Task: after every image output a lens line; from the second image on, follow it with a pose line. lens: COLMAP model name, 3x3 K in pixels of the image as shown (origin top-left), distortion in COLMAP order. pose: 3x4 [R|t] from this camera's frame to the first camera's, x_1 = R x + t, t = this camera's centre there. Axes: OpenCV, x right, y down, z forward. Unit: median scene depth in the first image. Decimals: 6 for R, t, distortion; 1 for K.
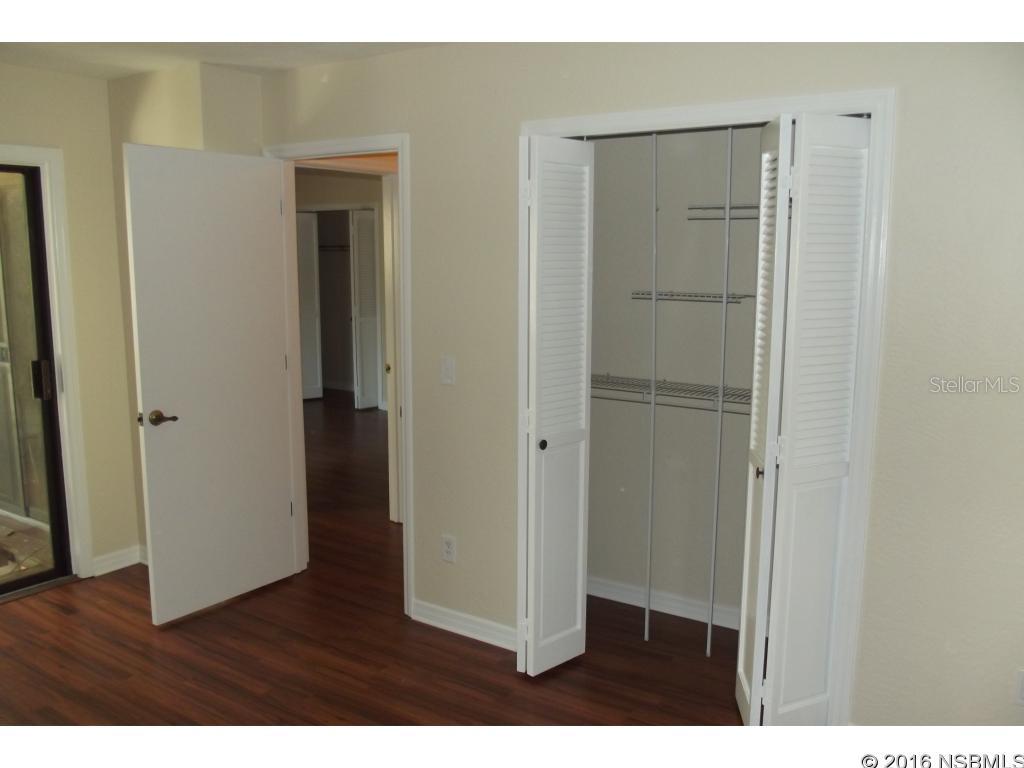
lens RADIAL K [[853.5, 0, 518.1], [0, 853.5, 386.0], [0, 0, 1]] dist [-0.061386, 0.007718]
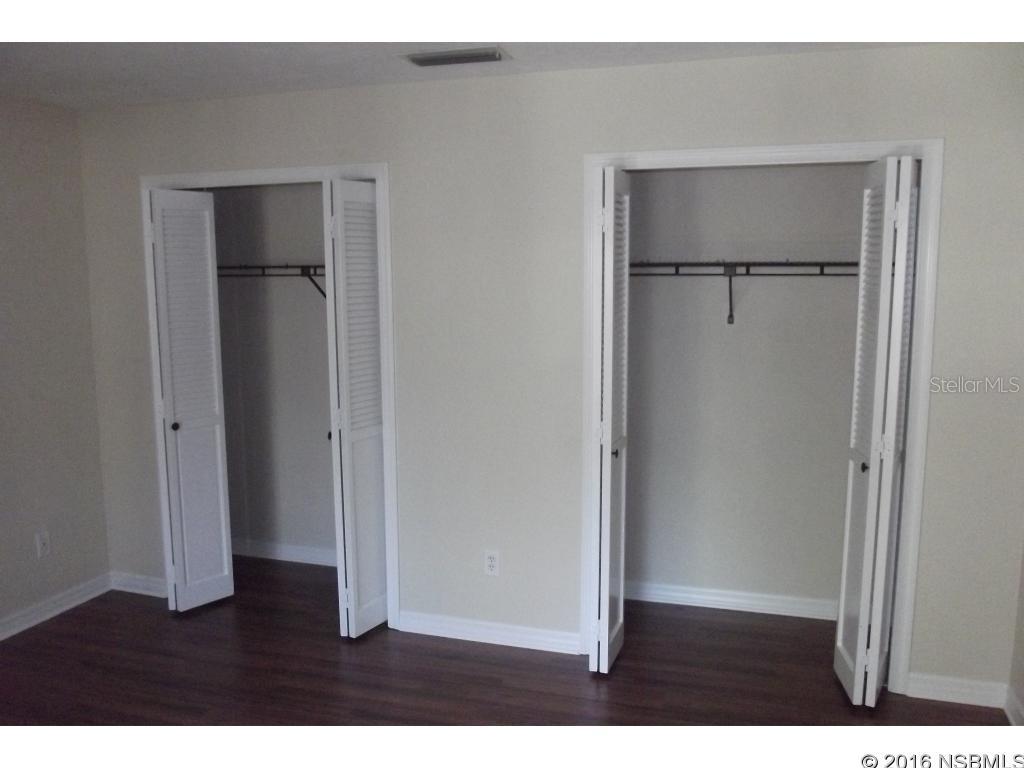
lens RADIAL K [[853.5, 0, 518.1], [0, 853.5, 386.0], [0, 0, 1]] dist [-0.061386, 0.007718]
pose [[0.954102, -0.048345, 0.295555, -0.230834], [0.052466, 0.998605, -0.006024, -0.096454], [-0.294852, 0.021254, 0.955307, 0.564713]]
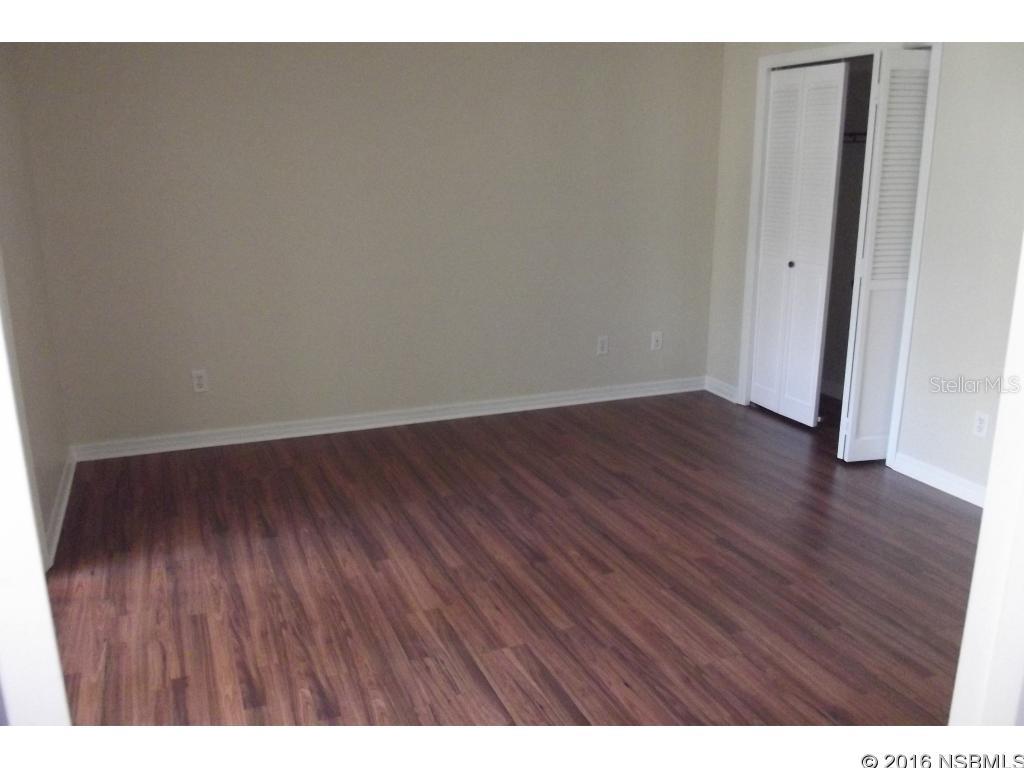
lens RADIAL K [[910.7, 0, 512.1], [0, 910.7, 406.4], [0, 0, 1]] dist [0.001597, 0.003733]
pose [[0.833700, 0.146355, -0.532471, -0.068692], [-0.079306, 0.985977, 0.146836, -0.070032], [0.546494, -0.080189, 0.833615, 0.447683]]
